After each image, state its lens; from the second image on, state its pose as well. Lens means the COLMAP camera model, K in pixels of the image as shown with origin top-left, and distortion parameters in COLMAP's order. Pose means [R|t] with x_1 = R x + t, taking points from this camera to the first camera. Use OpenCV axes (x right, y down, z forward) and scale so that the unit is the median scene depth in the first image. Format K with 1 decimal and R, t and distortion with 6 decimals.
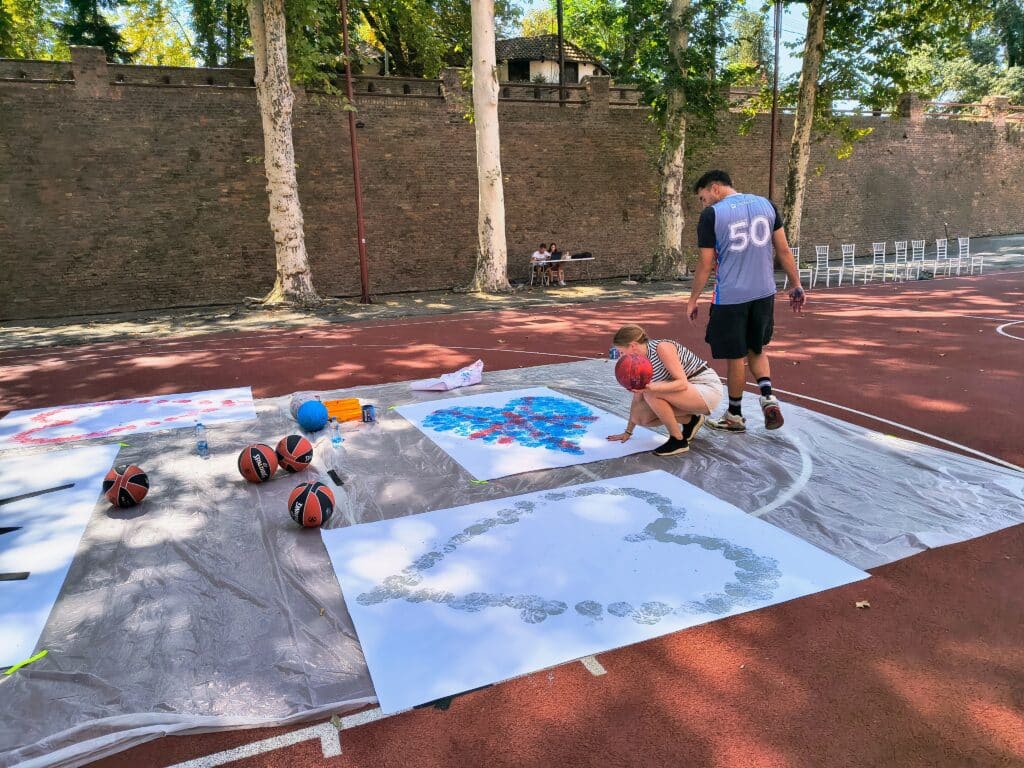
lens RADIAL K [[684.6, 0, 510.8], [0, 684.6, 378.5], [0, 0, 1]] dist [0.013054, -0.011998]
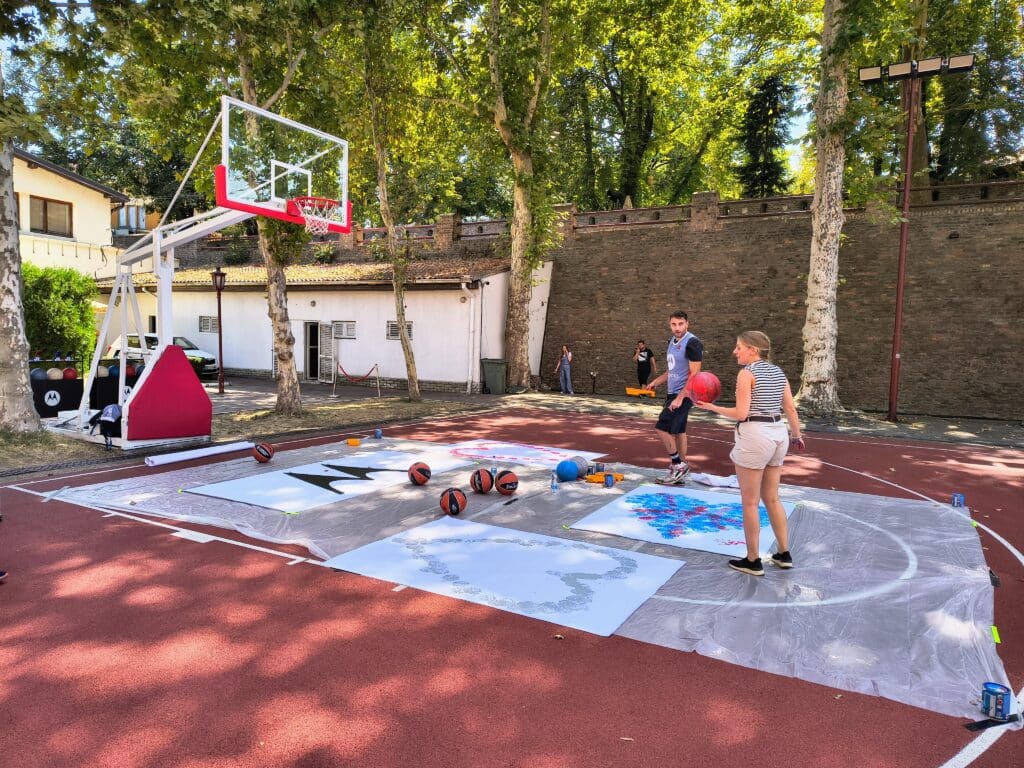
lens RADIAL K [[684.6, 0, 517.6], [0, 684.6, 386.6], [0, 0, 1]] dist [0.013054, -0.011998]
pose [[0.629172, 0.105853, -0.770024, 0.189351], [-0.210616, 0.976837, -0.037807, -0.010881], [0.748187, 0.185967, 0.636893, -0.001074]]
